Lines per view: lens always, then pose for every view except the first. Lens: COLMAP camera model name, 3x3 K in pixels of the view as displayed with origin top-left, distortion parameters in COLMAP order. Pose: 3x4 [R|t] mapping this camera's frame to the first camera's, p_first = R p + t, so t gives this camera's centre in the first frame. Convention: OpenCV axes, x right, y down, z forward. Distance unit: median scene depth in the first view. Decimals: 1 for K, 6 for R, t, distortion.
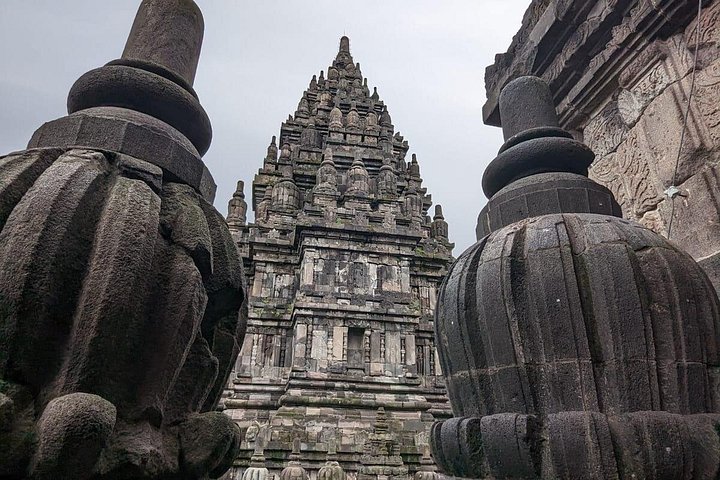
lens RADIAL K [[462.7, 0, 360.0], [0, 462.7, 240.0], [0, 0, 1]] dist [0.005738, -0.000174]
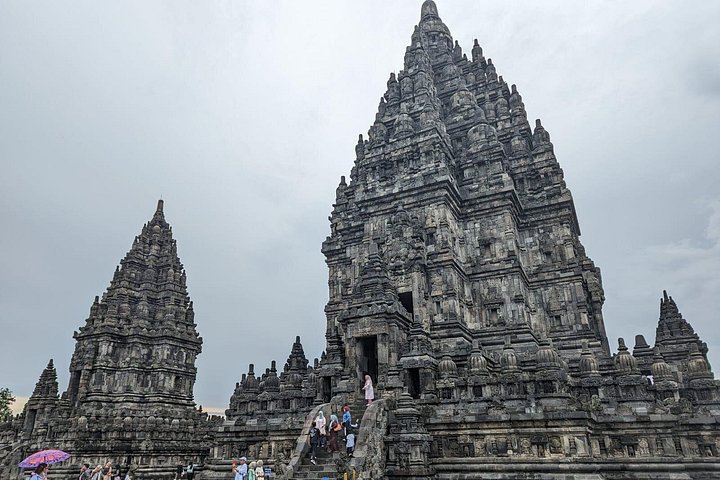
lens RADIAL K [[502.9, 0, 358.5], [0, 502.9, 247.4], [0, 0, 1]] dist [0.039124, -0.003708]
pose [[0.631500, 0.274619, 0.725115, -1.531788], [-0.312432, 0.946022, -0.086186, -0.549070], [-0.709643, -0.172123, 0.683213, -1.529771]]
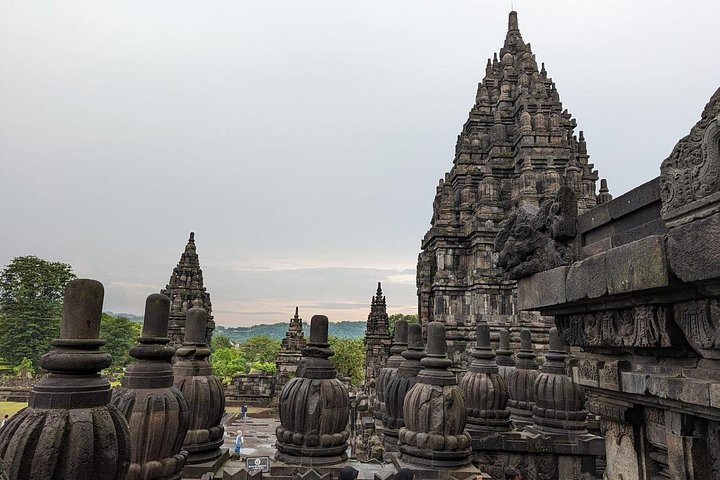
lens RADIAL K [[502.9, 0, 358.5], [0, 502.9, 247.4], [0, 0, 1]] dist [0.039124, -0.003708]
pose [[0.985891, -0.013215, -0.166865, -0.329889], [0.054218, 0.968347, 0.243647, -0.346932], [0.158364, -0.249257, 0.955401, -0.576917]]
